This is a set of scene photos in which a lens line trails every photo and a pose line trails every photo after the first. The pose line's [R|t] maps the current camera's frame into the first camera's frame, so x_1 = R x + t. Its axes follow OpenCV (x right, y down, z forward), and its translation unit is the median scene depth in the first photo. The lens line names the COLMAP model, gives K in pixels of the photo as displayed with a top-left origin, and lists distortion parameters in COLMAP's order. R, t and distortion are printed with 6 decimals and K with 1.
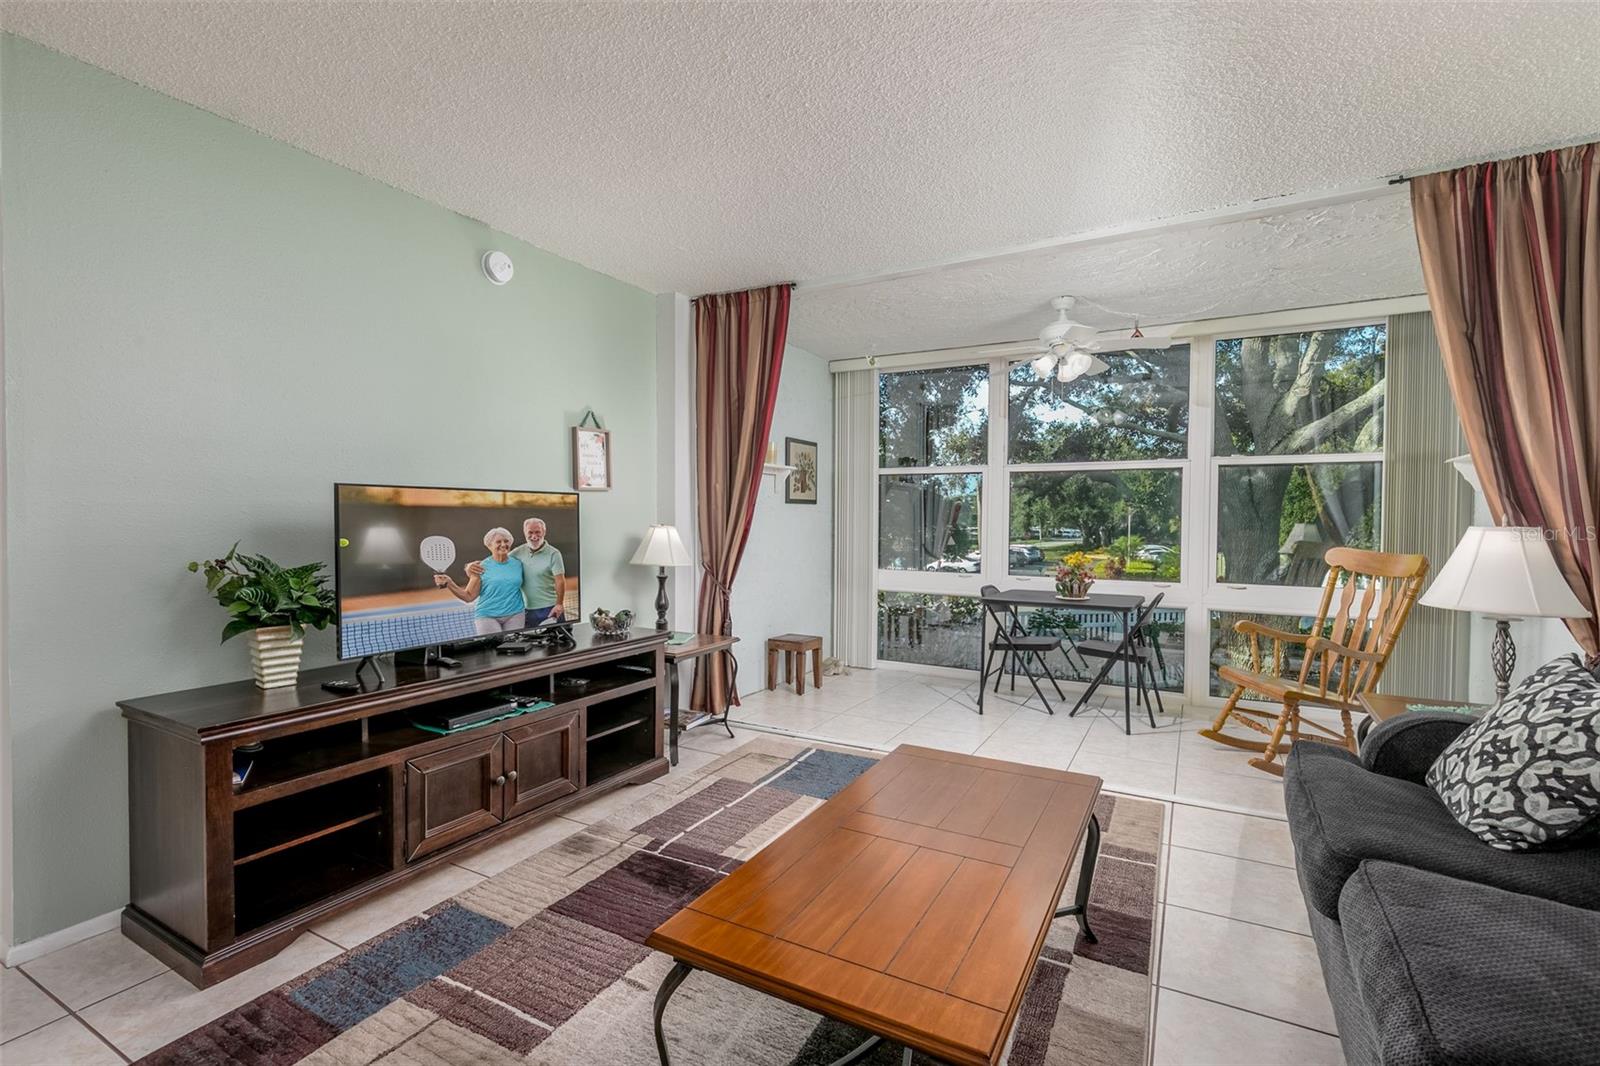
lens RADIAL K [[721.7, 0, 800.0], [0, 721.7, 533.0], [0, 0, 1]] dist [0.022402, -0.000109]
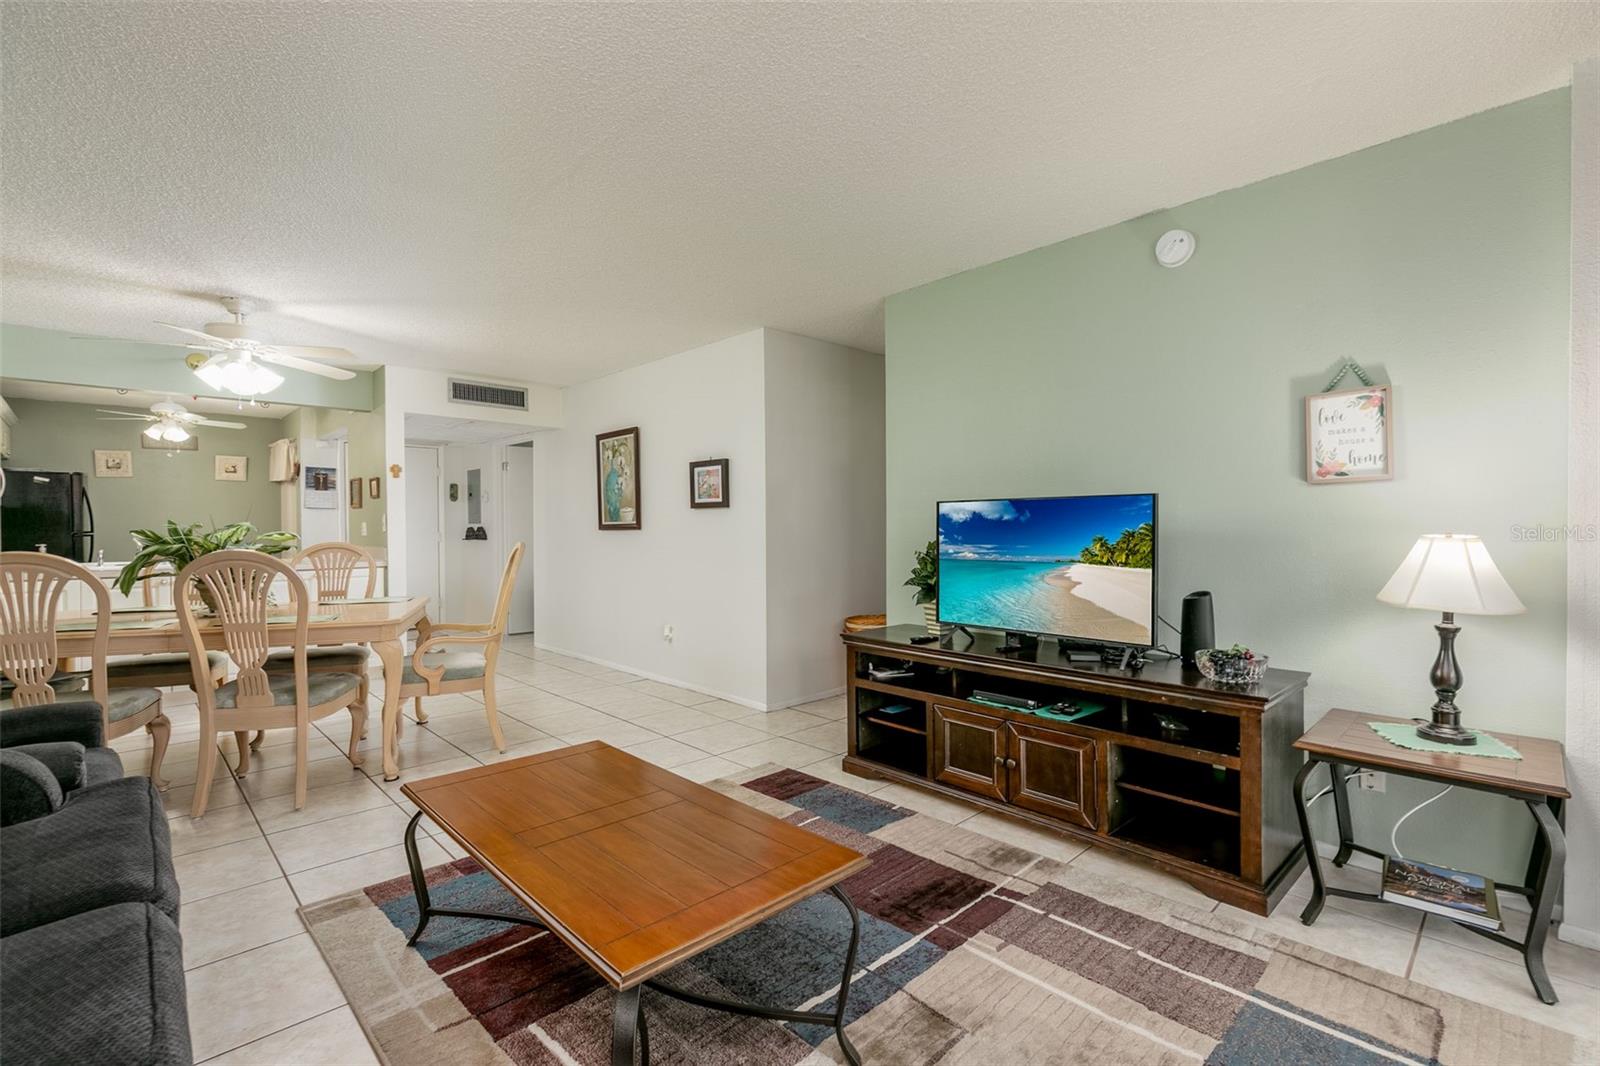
lens RADIAL K [[720.8, 0, 800.6], [0, 720.8, 543.3], [0, 0, 1]] dist [0.002145, -0.000451]
pose [[-0.300074, 0.019147, -0.953724, 0.576920], [-0.017408, 0.999522, 0.025544, -0.011951], [0.953757, 0.024267, -0.299597, 0.825487]]
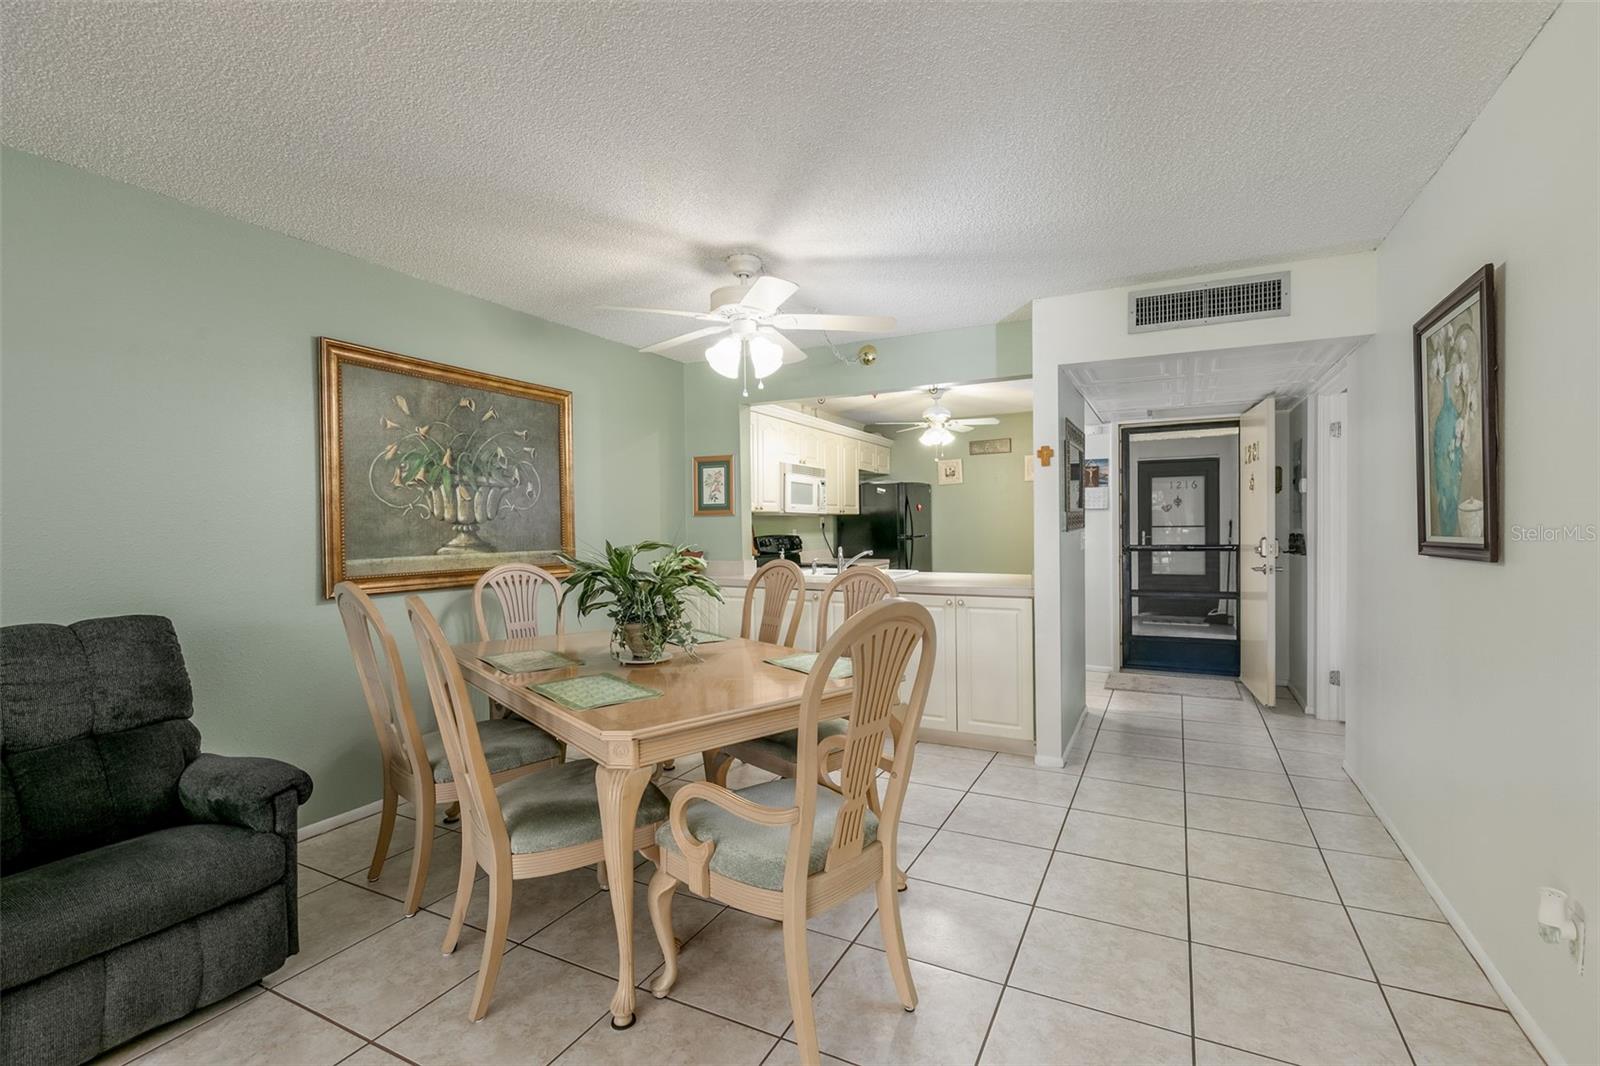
lens RADIAL K [[718.5, 0, 808.7], [0, 718.5, 534.1], [0, 0, 1]] dist [0.006139, 0.000197]
pose [[-0.999459, 0.003627, -0.032703, -0.373381], [0.002519, 0.999423, 0.033876, -0.038956], [0.032807, 0.033775, -0.998891, 0.515469]]
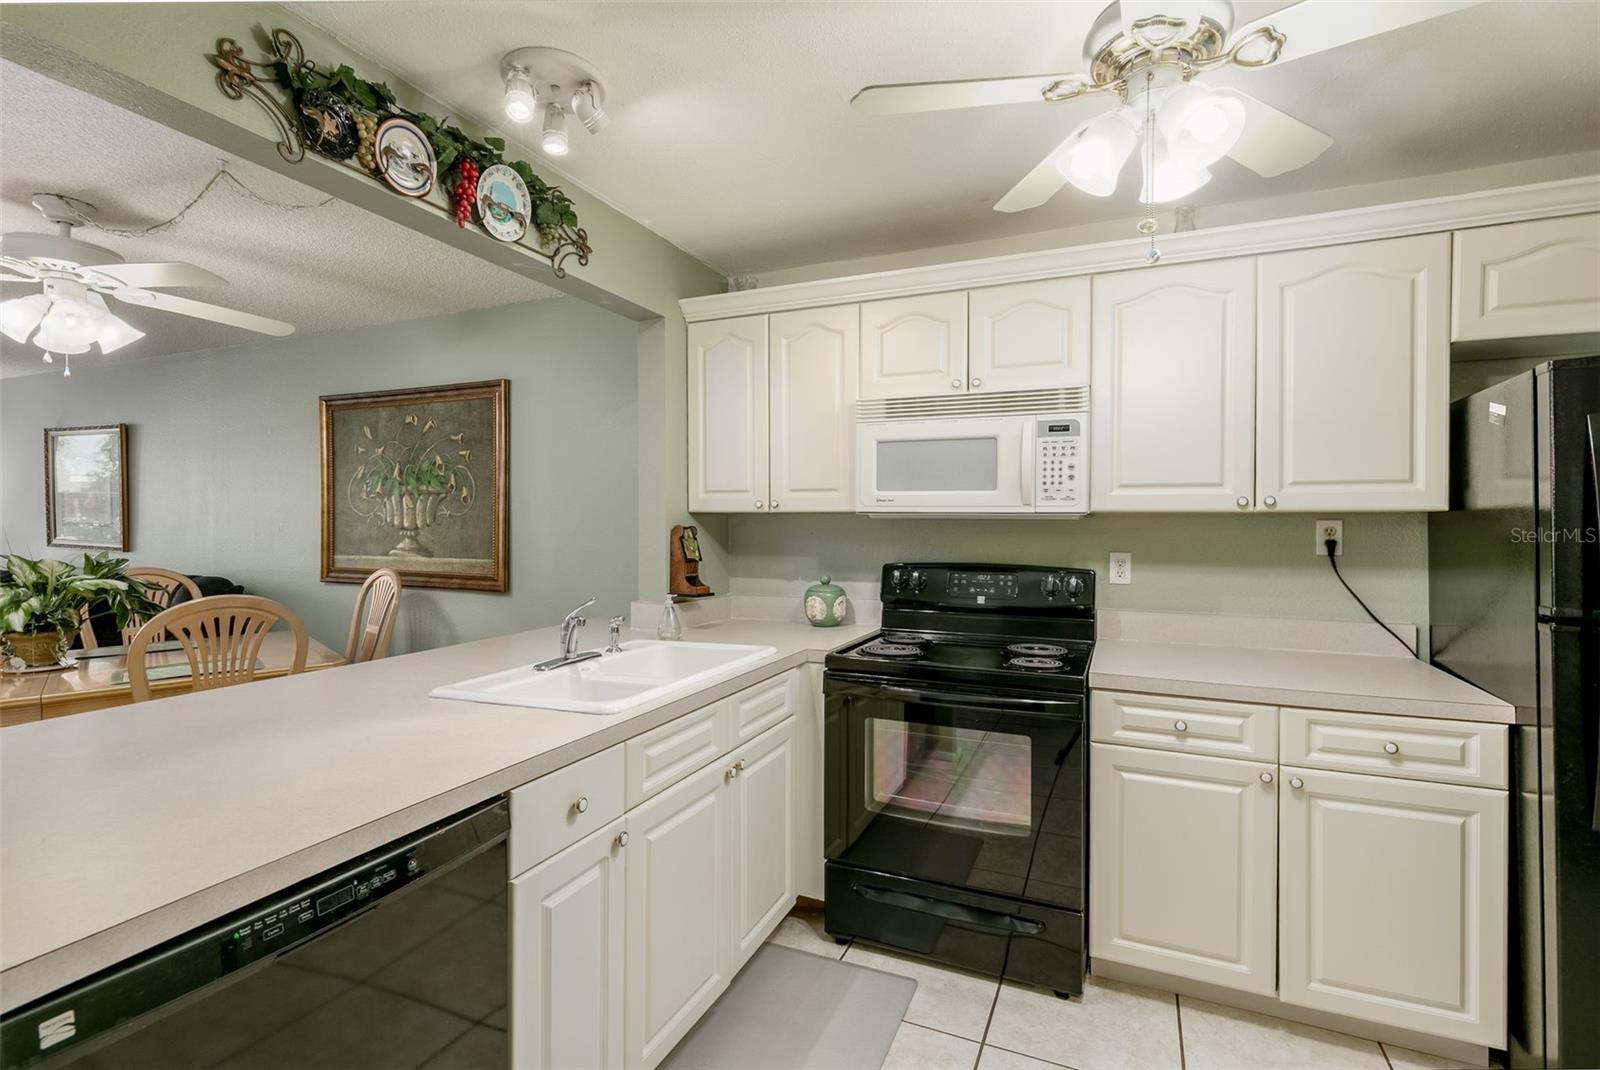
lens RADIAL K [[709.2, 0, 798.6], [0, 709.2, 527.3], [0, 0, 1]] dist [0.000766, -0.000292]
pose [[-0.105634, -0.012346, 0.994328, -1.150957], [0.017017, 0.999754, 0.014221, -0.028102], [-0.994259, 0.018423, -0.105398, -1.149289]]
